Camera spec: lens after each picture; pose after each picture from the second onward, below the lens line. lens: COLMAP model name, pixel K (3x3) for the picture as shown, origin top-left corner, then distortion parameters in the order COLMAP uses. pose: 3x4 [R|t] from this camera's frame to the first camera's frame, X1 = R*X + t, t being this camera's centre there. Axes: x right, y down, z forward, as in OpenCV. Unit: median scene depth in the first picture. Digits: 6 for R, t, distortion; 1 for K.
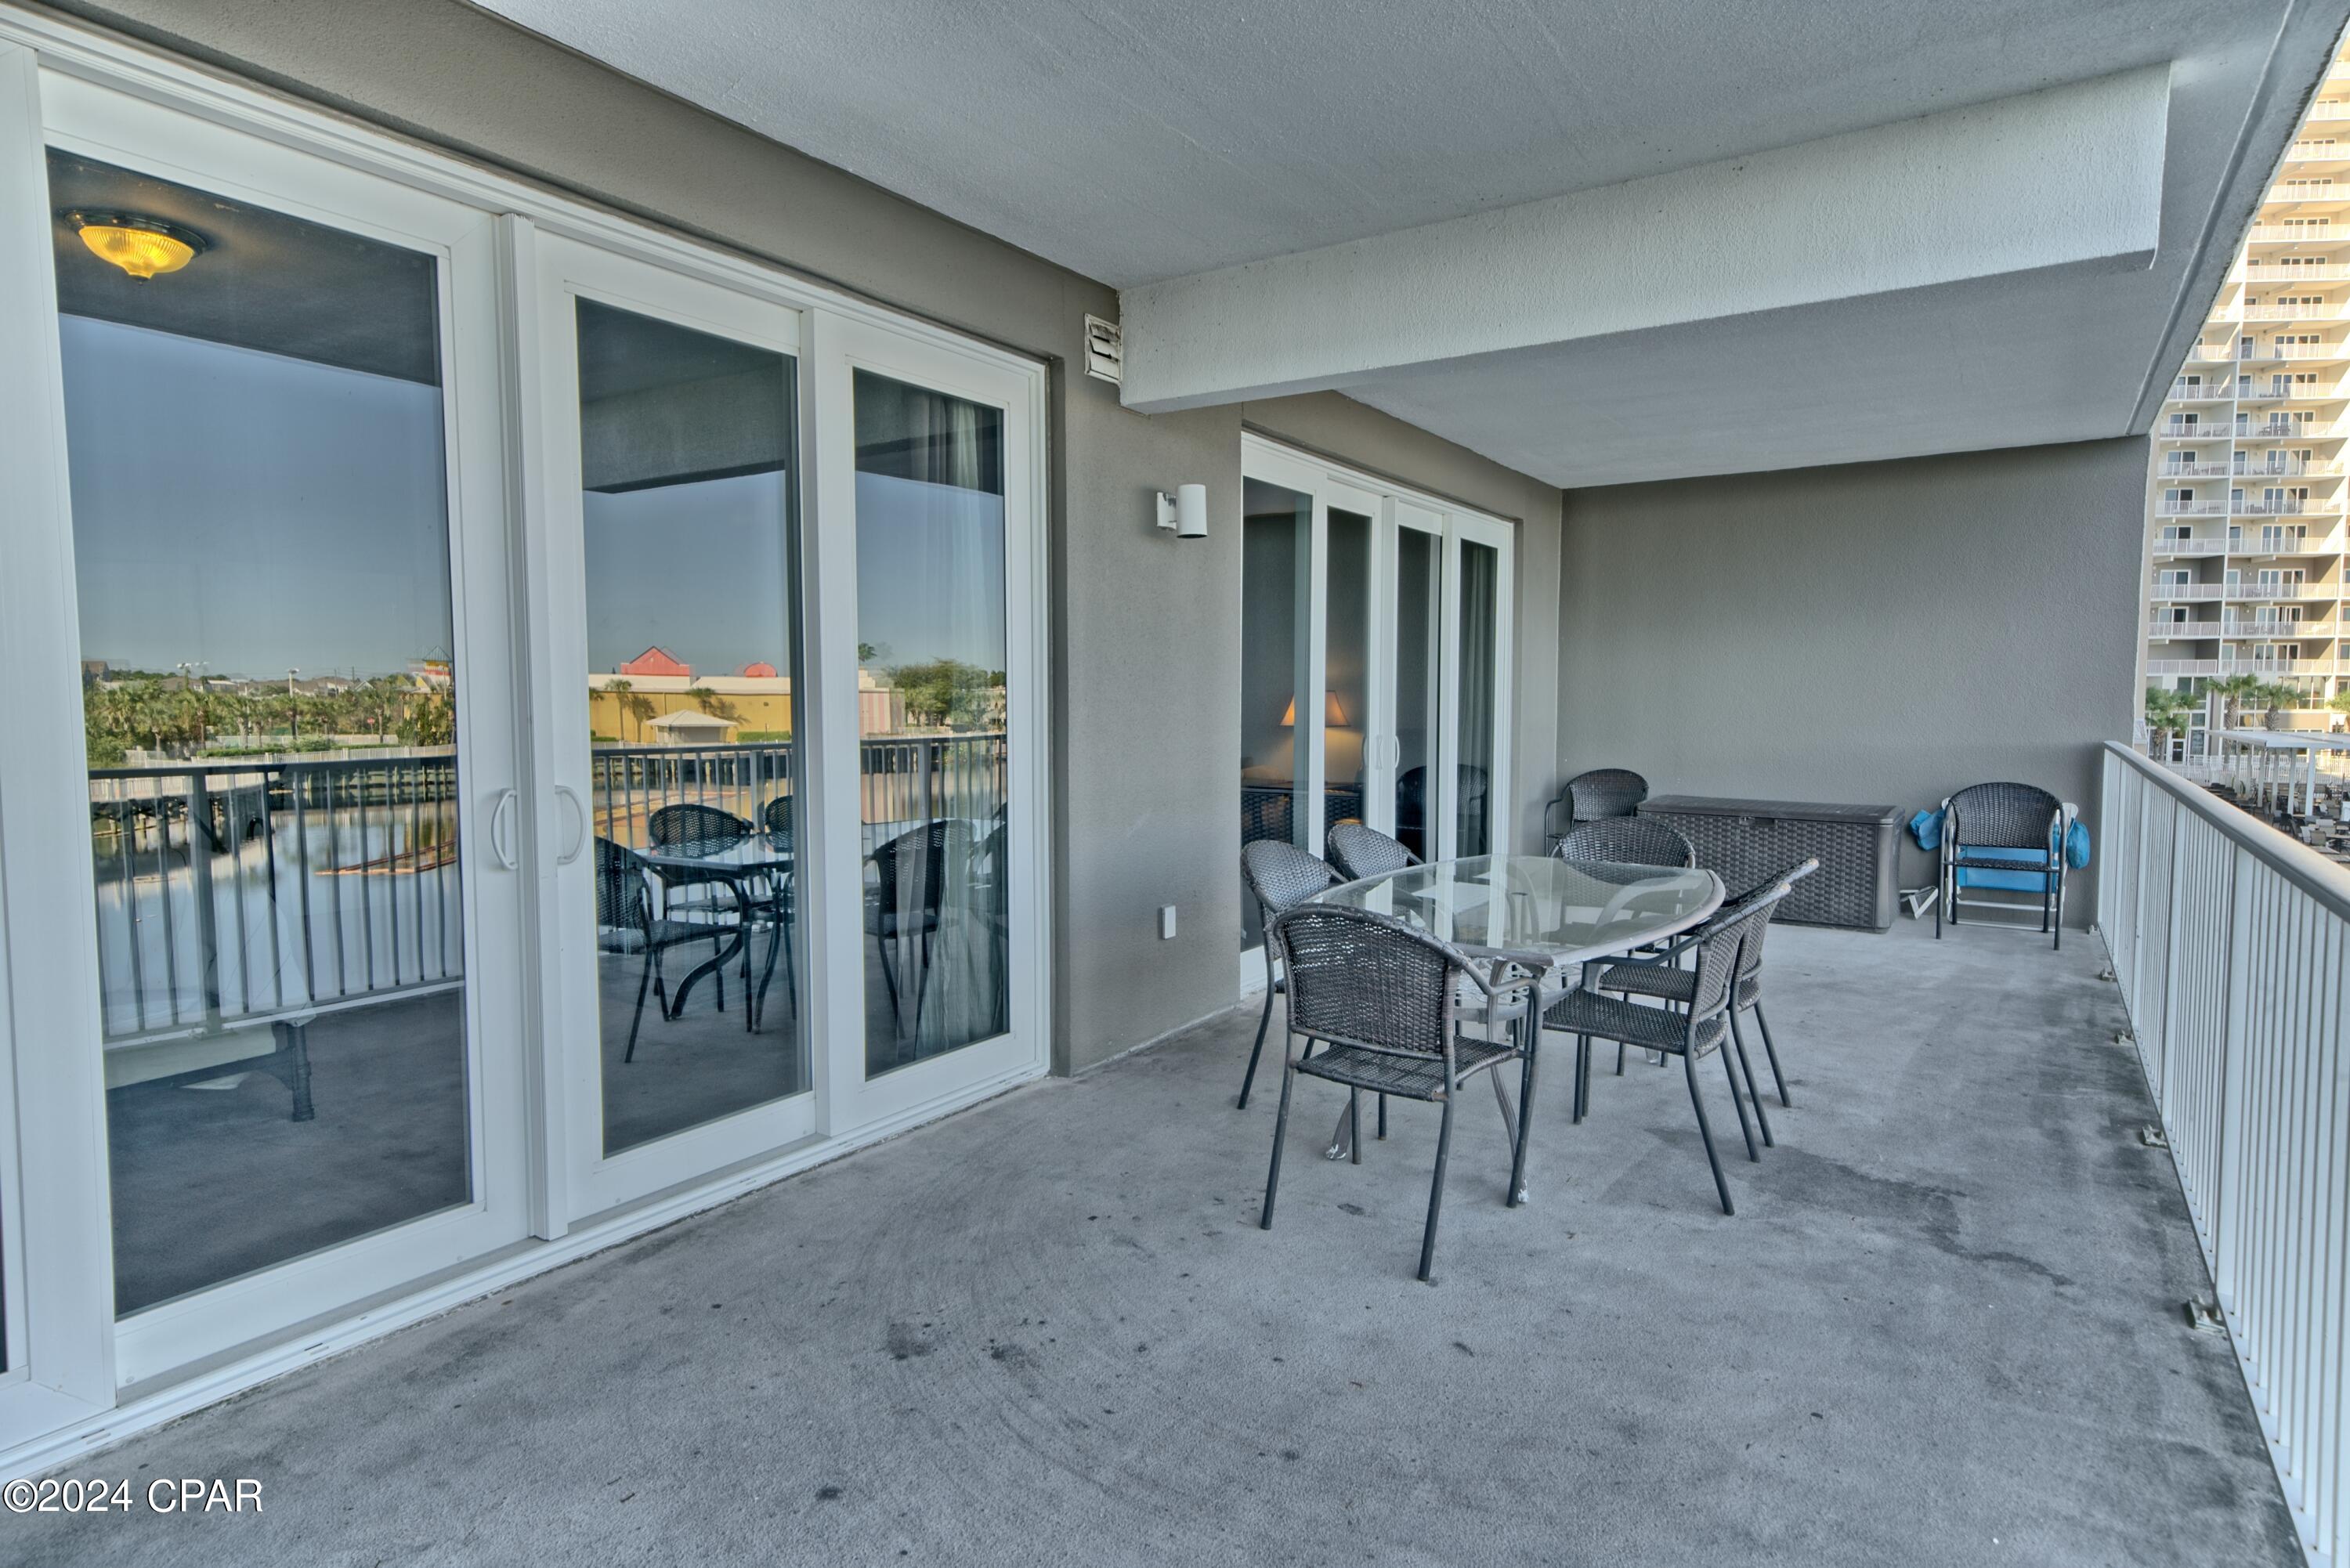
lens RADIAL K [[1278.0, 0, 1175.0], [0, 1278.0, 784.0], [0, 0, 1]] dist [0.022272, -0.000185]
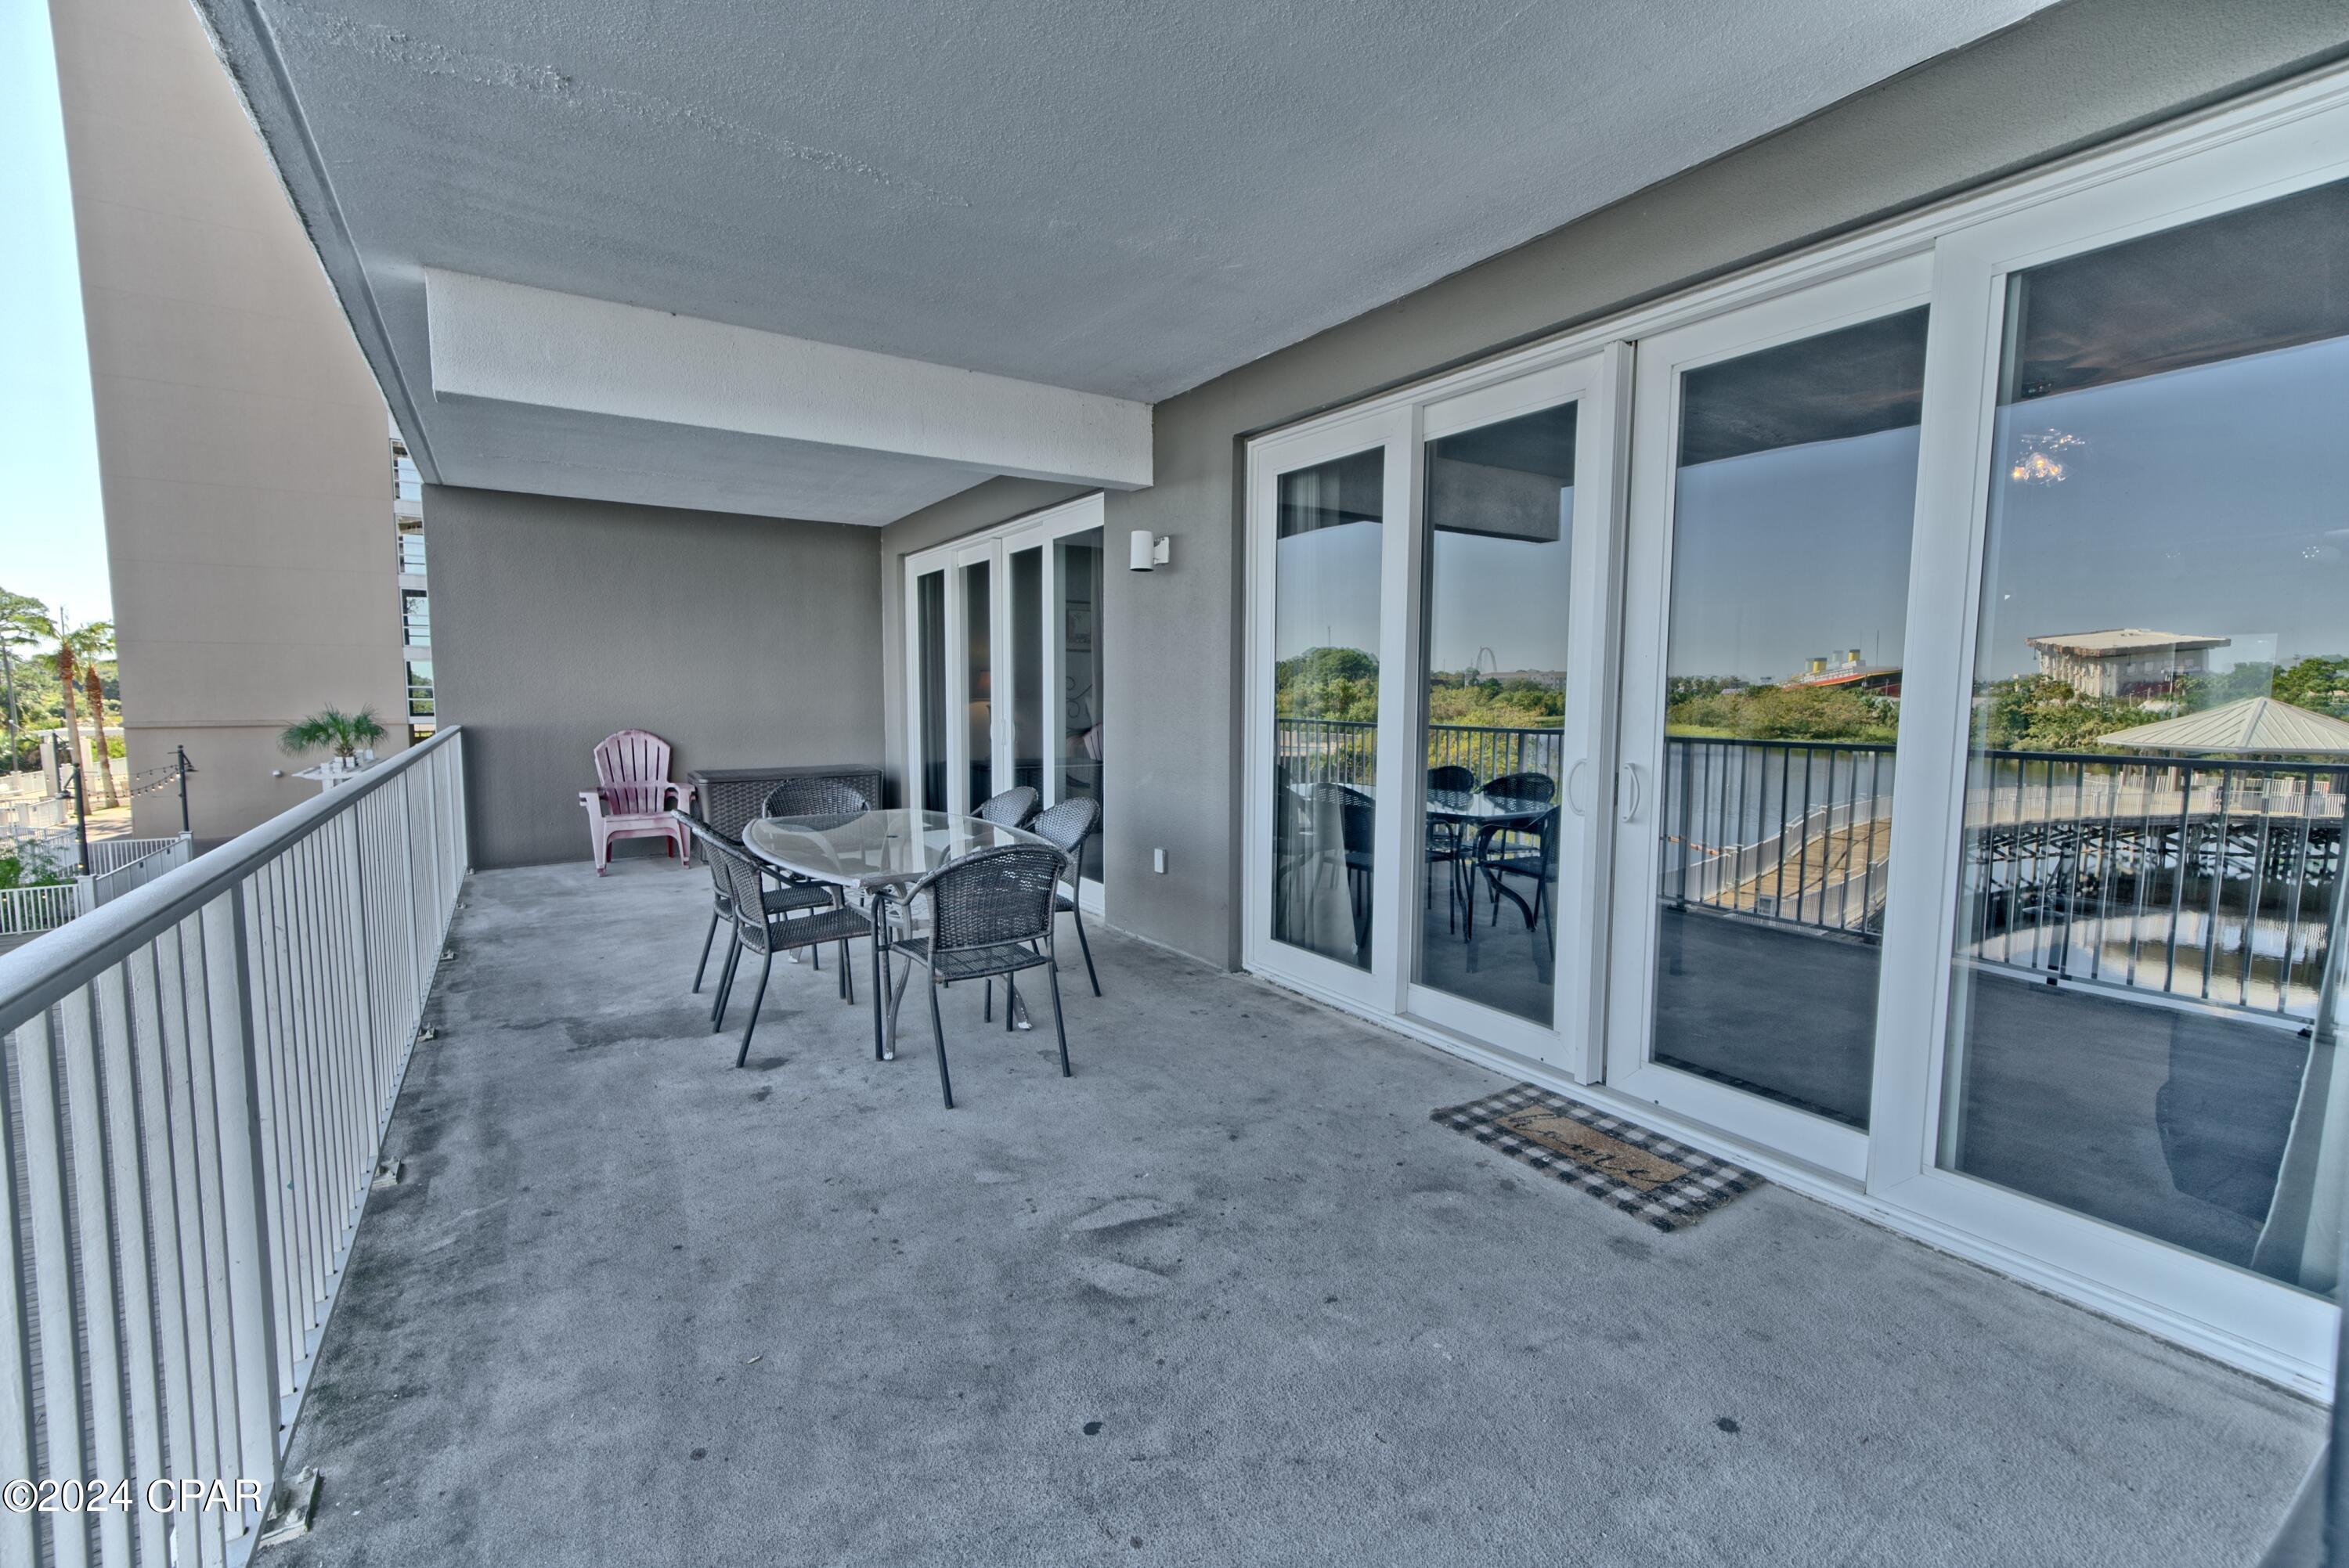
lens RADIAL K [[988.3, 0, 1170.0], [0, 988.3, 776.6], [0, 0, 1]] dist [0.001296, 0.000234]
pose [[-0.399583, 0.076461, -0.913503, 1.168629], [-0.067846, 0.991316, 0.112651, -0.120647], [0.914183, 0.106991, -0.390926, 1.774314]]
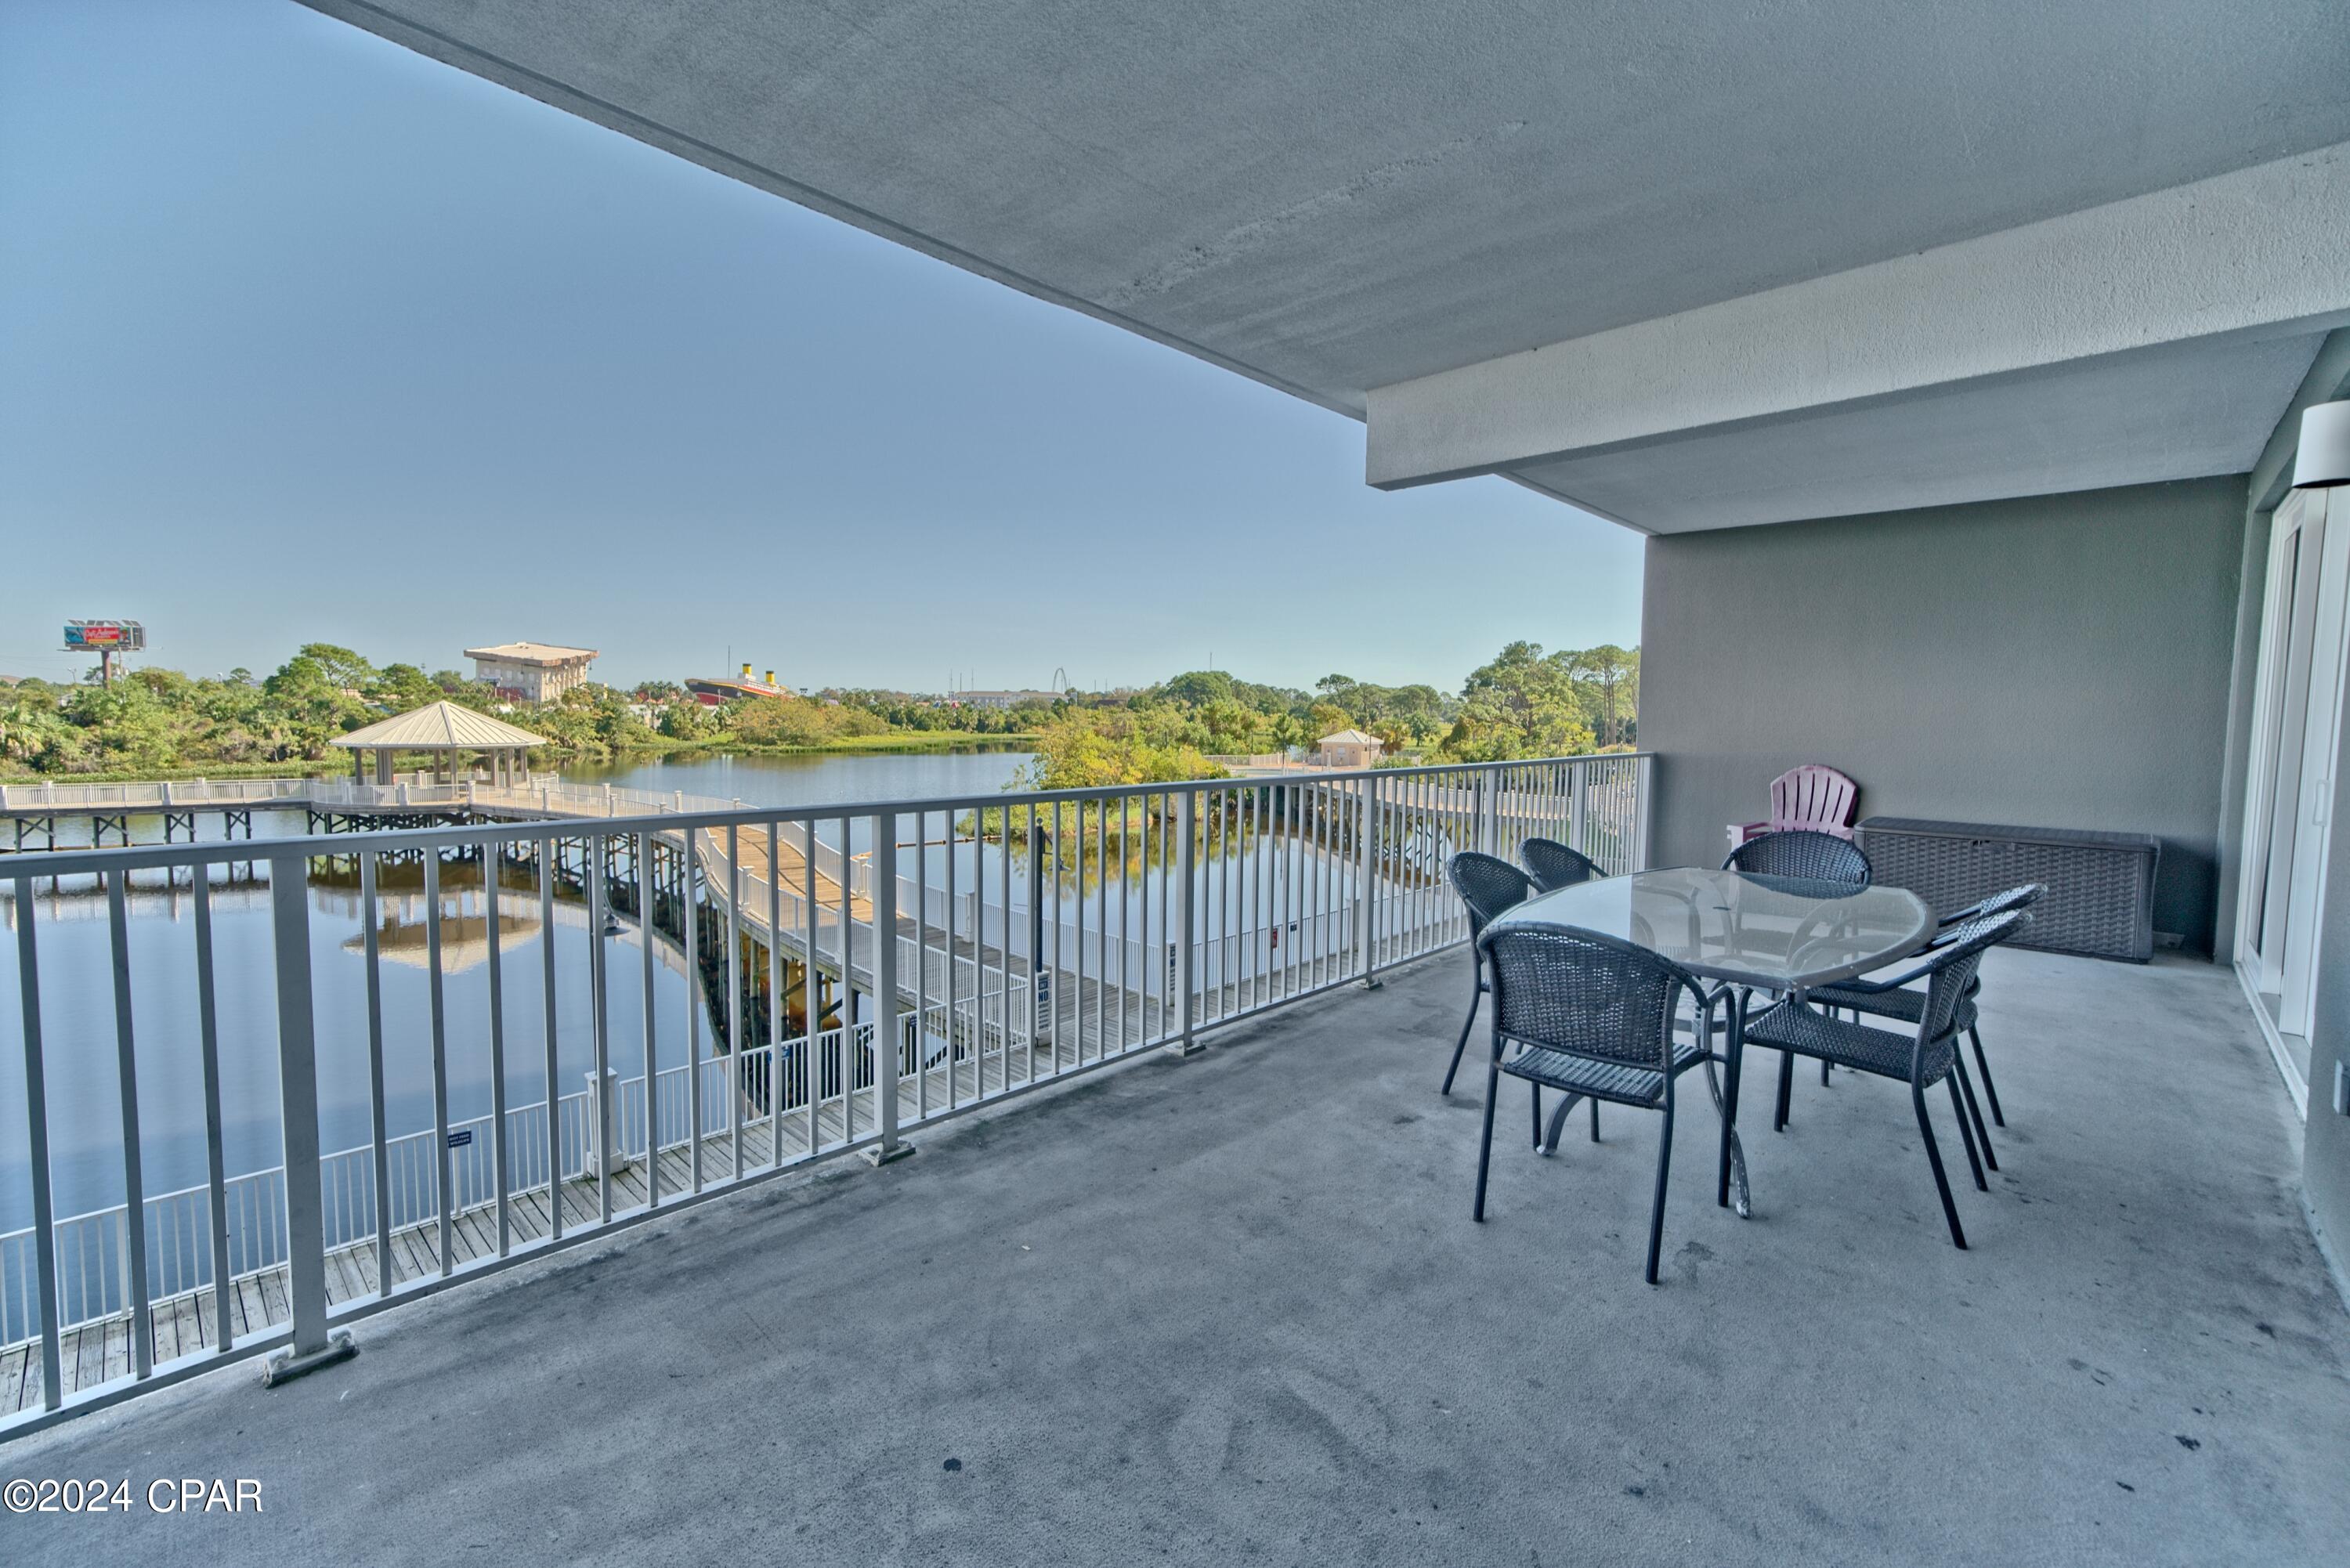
lens RADIAL K [[988.8, 0, 1170.5], [0, 988.8, 776.6], [0, 0, 1]] dist [0.001296, 0.000234]
pose [[-0.982990, -0.026082, 0.181798, 0.609313], [-0.001312, 0.990837, 0.135059, -0.136547], [-0.183655, 0.132523, -0.974017, 1.974154]]
